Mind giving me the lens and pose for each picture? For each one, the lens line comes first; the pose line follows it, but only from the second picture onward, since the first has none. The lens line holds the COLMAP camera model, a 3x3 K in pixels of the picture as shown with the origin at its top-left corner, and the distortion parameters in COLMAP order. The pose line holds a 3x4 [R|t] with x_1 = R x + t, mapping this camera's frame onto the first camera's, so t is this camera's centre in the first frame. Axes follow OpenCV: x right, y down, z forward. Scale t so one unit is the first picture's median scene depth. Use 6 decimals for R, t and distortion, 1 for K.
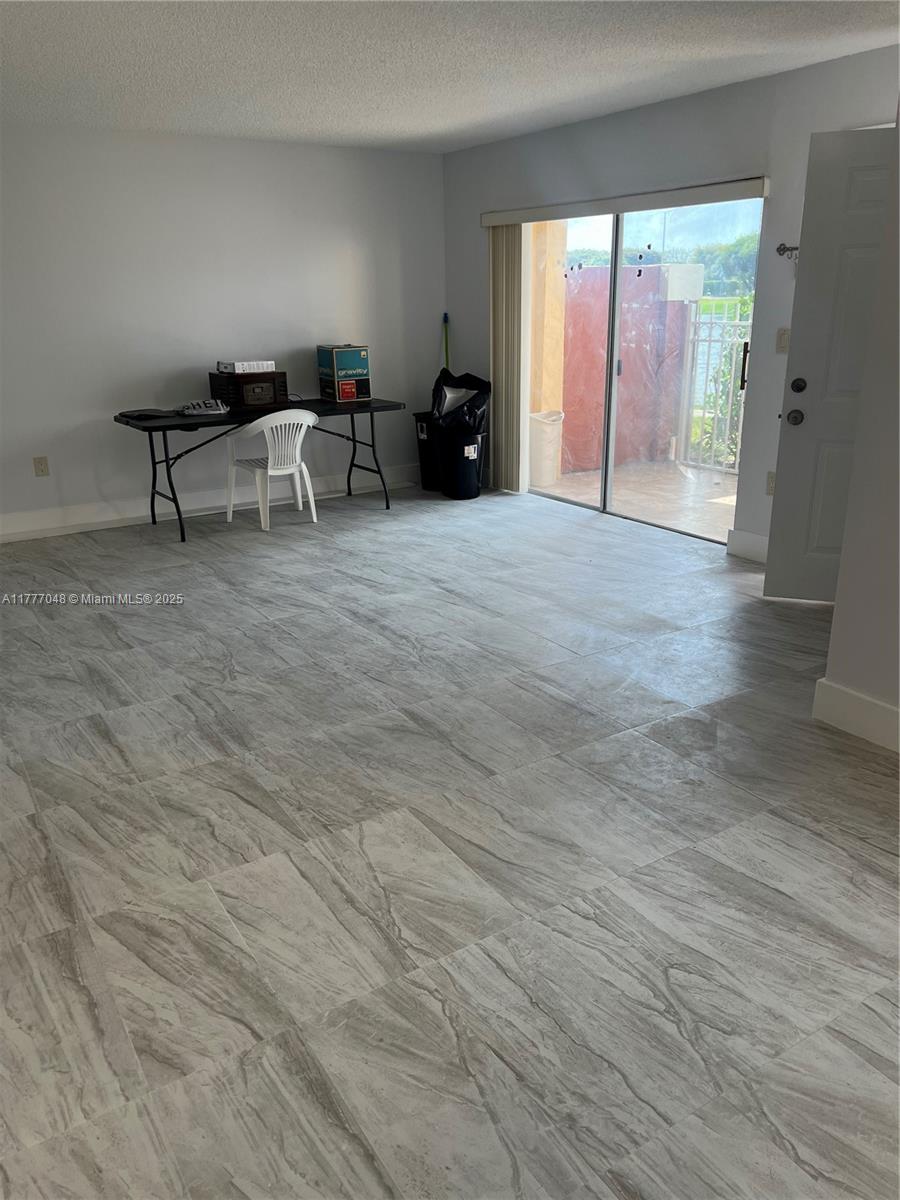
lens RADIAL K [[900.7, 0, 450.1], [0, 900.7, 605.7], [0, 0, 1]] dist [0.044680, -0.051518]
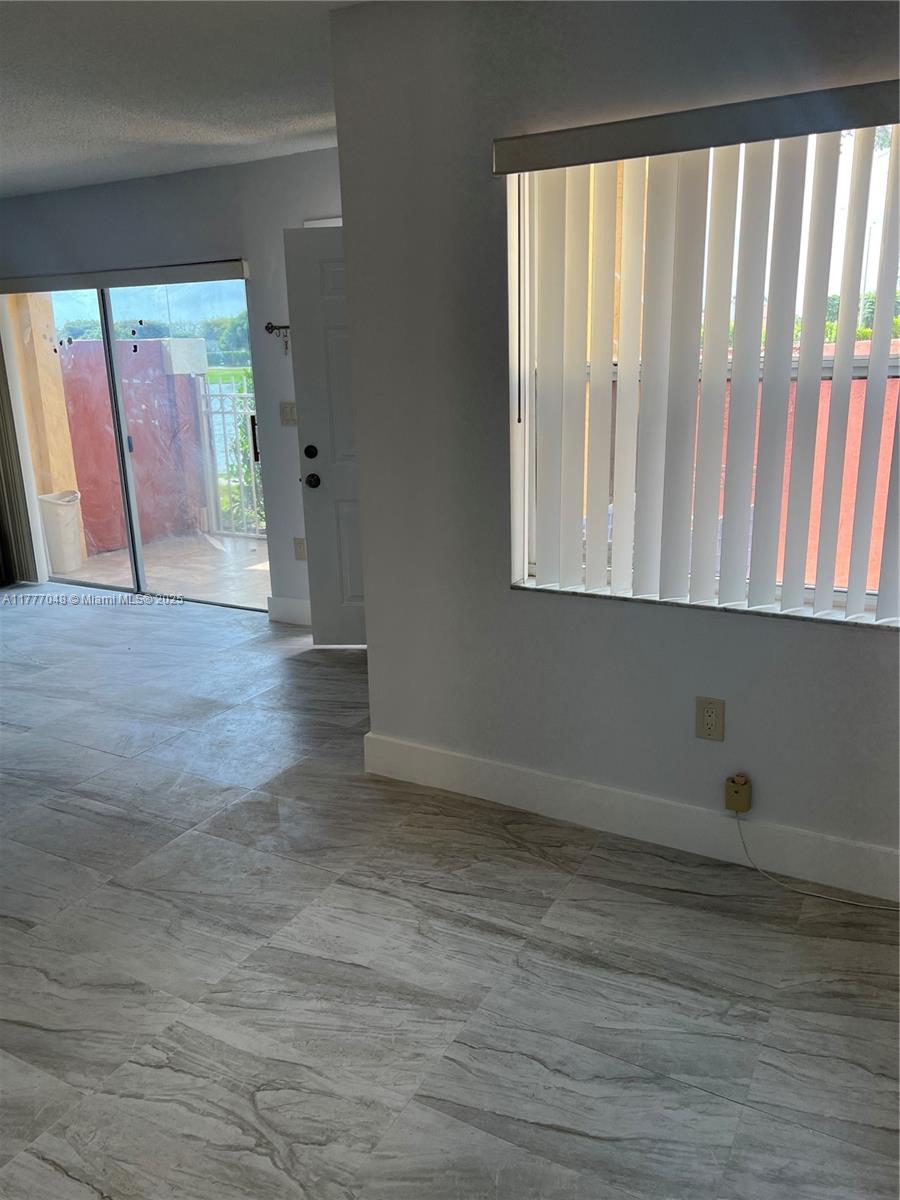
lens RADIAL K [[900.7, 0, 447.2], [0, 900.7, 602.2], [0, 0, 1]] dist [0.044680, -0.051518]
pose [[0.878475, -0.133238, 0.458835, 0.034744], [0.166548, 0.985491, -0.032699, -0.019068], [-0.447821, 0.105143, 0.887920, 0.024427]]
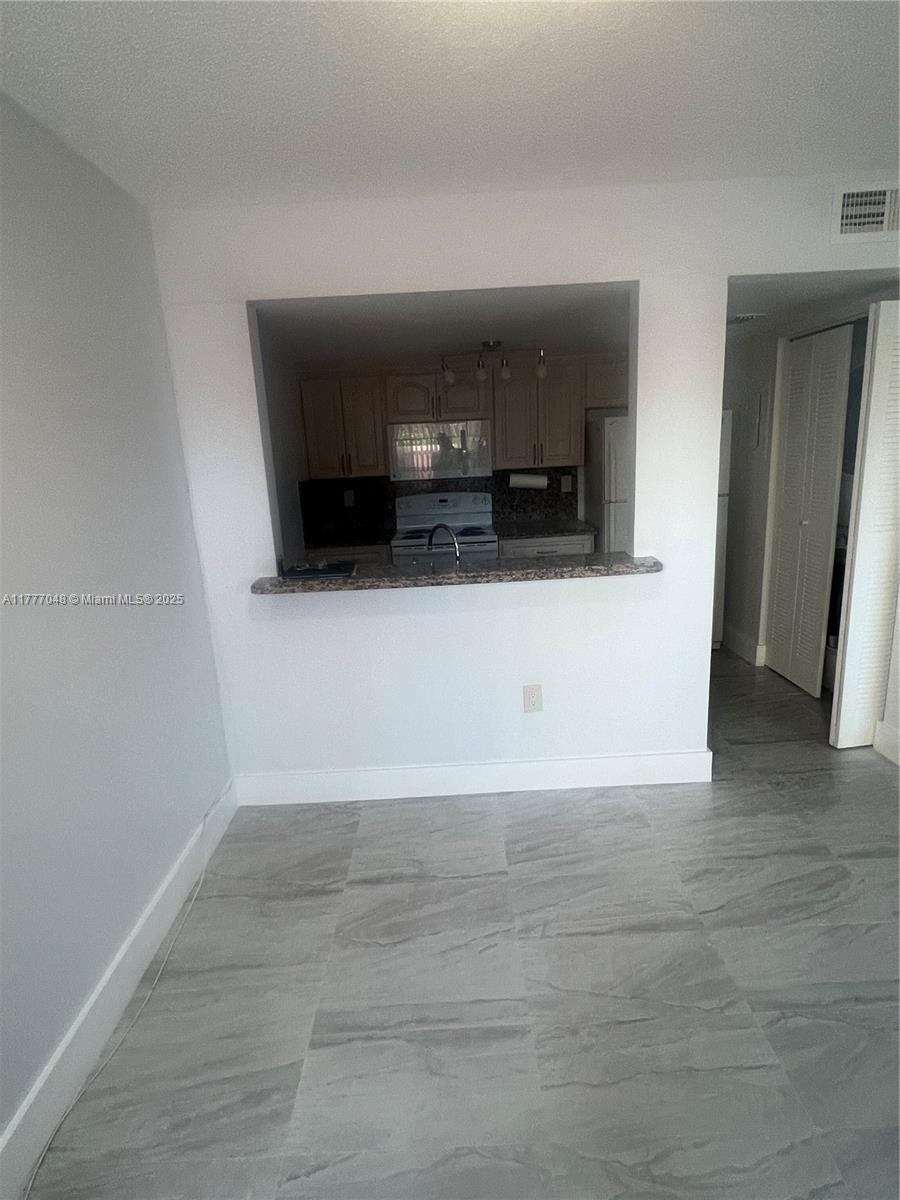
lens RADIAL K [[636.2, 0, 445.6], [0, 636.2, 600.6], [0, 0, 1]] dist [0.000144, -0.000162]
pose [[-0.534625, 0.248515, -0.807723, 0.467805], [-0.209432, 0.887007, 0.411530, -0.222566], [0.818727, 0.389177, -0.422169, 0.518729]]
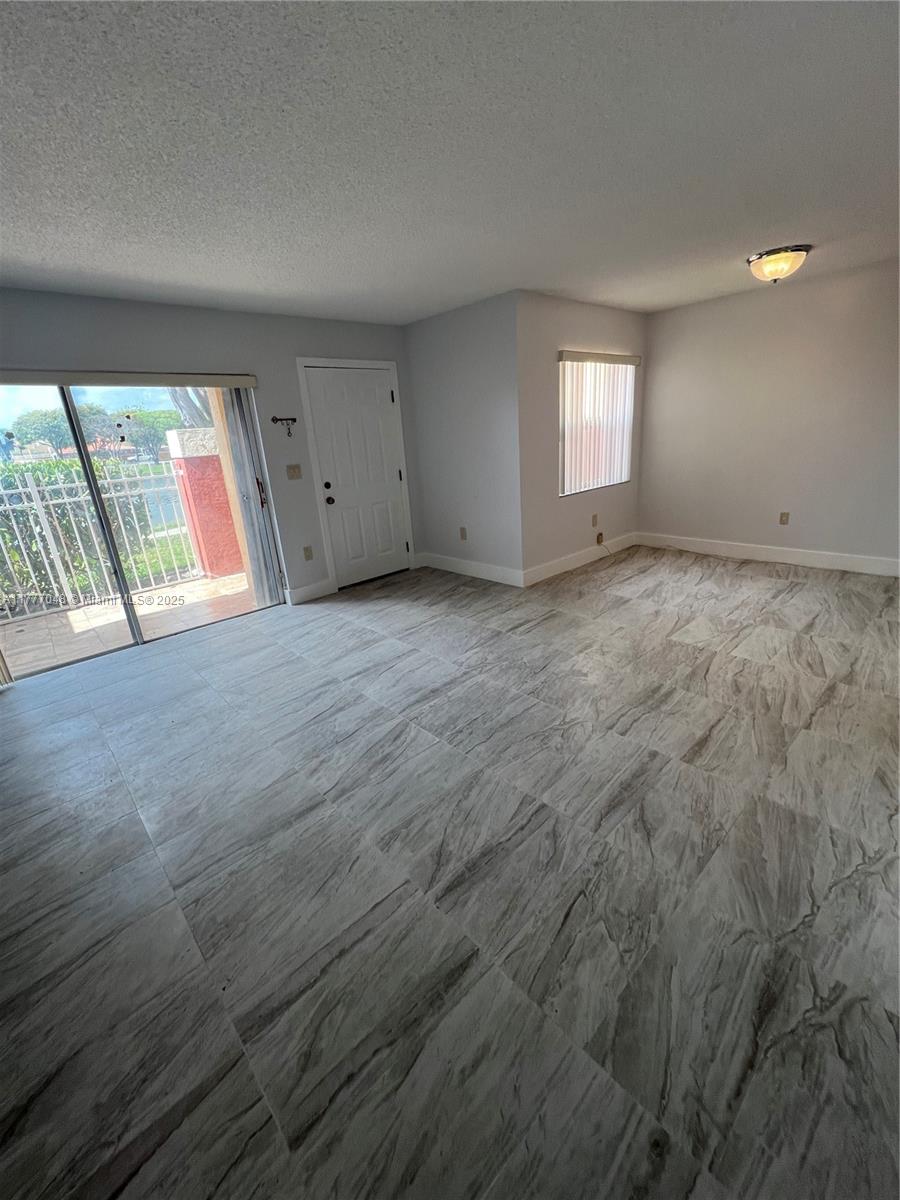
lens RADIAL K [[483.5, 0, 450.5], [0, 483.5, 603.7], [0, 0, 1]] dist [-0.000171, 0.000586]
pose [[-0.171161, -0.306271, 0.936430, -0.908702], [0.386204, 0.853535, 0.349749, -0.416600], [-0.906394, 0.421517, -0.027809, 1.257227]]
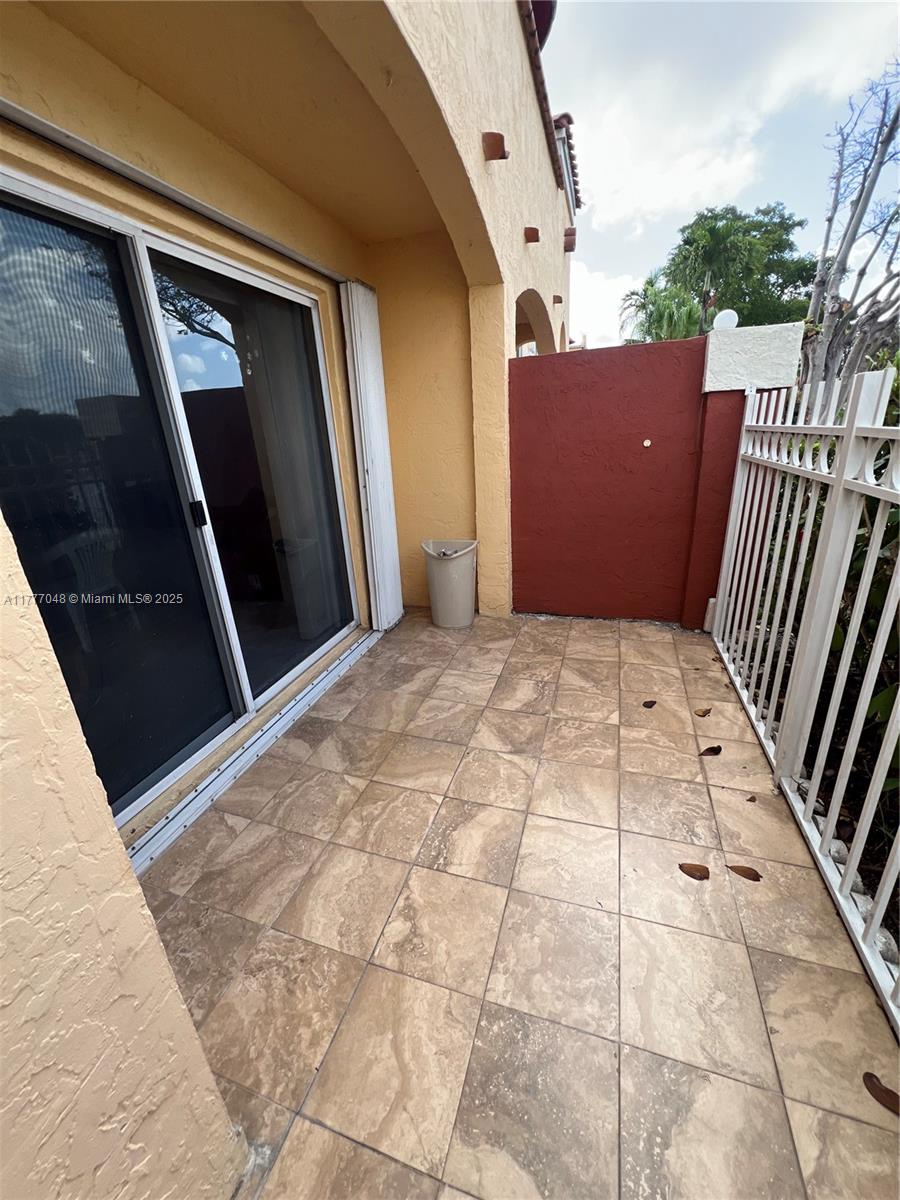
lens RADIAL K [[484.5, 0, 448.5], [0, 484.5, 602.9], [0, 0, 1]] dist [-0.001881, 0.000826]
pose [[0.646410, 0.245578, -0.722389, 1.027771], [-0.206991, 0.967723, 0.143760, -0.536271], [0.734377, 0.056600, 0.676378, 1.697058]]
